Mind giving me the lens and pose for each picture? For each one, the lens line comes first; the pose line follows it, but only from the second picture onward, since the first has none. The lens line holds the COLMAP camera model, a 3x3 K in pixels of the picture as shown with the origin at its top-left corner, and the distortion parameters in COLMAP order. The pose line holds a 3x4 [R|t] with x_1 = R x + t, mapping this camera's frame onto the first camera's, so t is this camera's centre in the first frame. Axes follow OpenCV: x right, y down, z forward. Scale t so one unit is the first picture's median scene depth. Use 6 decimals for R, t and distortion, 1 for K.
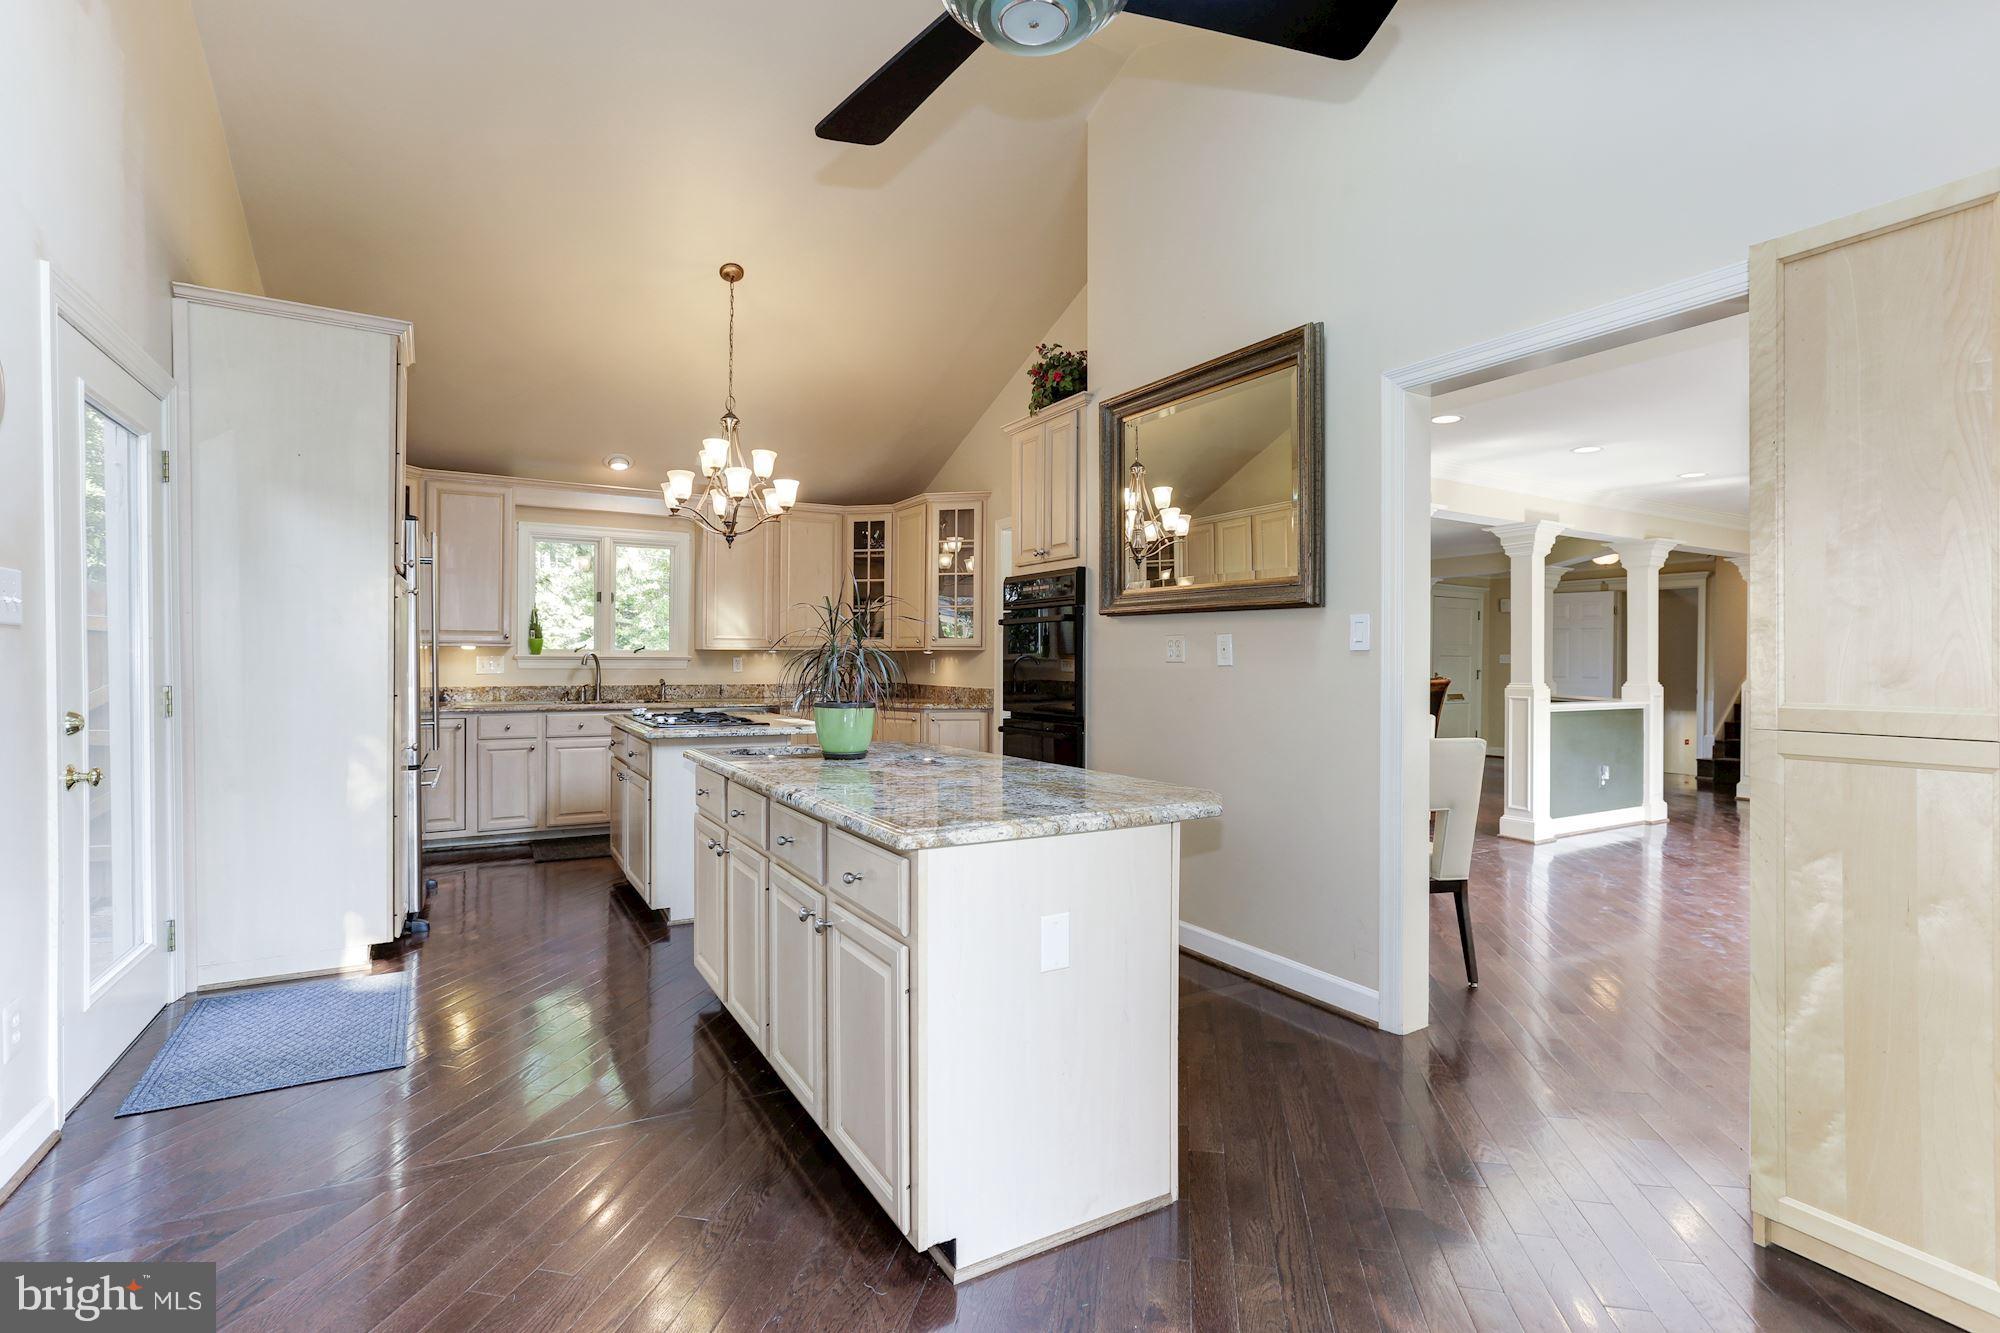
lens RADIAL K [[899.4, 0, 1013.7], [0, 899.4, 663.6], [0, 0, 1]] dist [-0.002431, -0.000202]
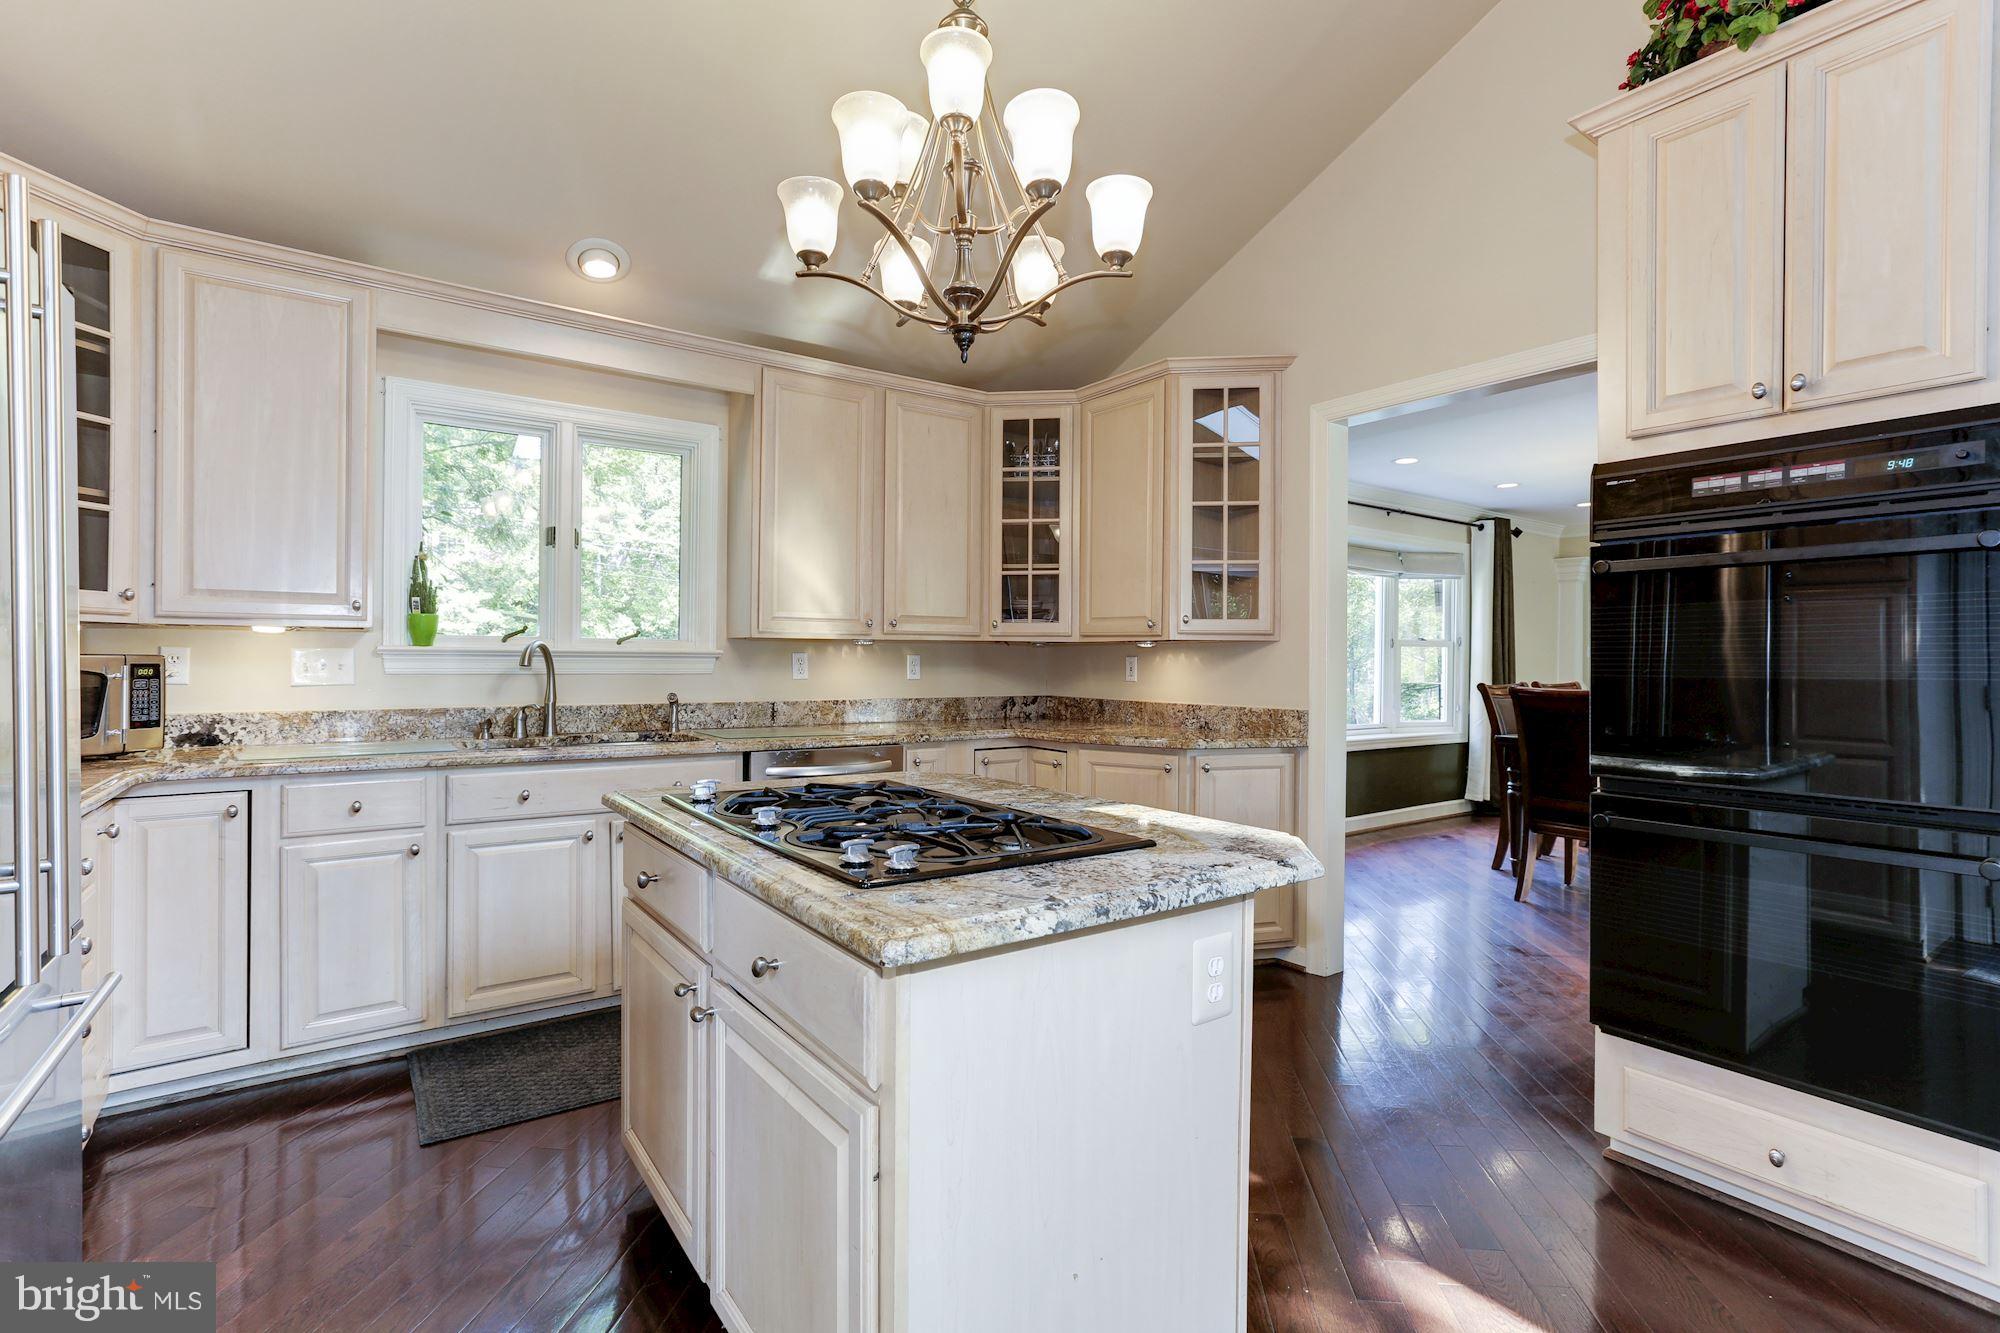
lens RADIAL K [[862.9, 0, 996.0], [0, 862.9, 663.1], [0, 0, 1]] dist [-0.001511, 0.000154]
pose [[0.995360, 0.000869, 0.096215, -0.256714], [-0.000995, 0.999999, 0.001259, -0.001458], [-0.096214, -0.001349, 0.995360, 0.484818]]
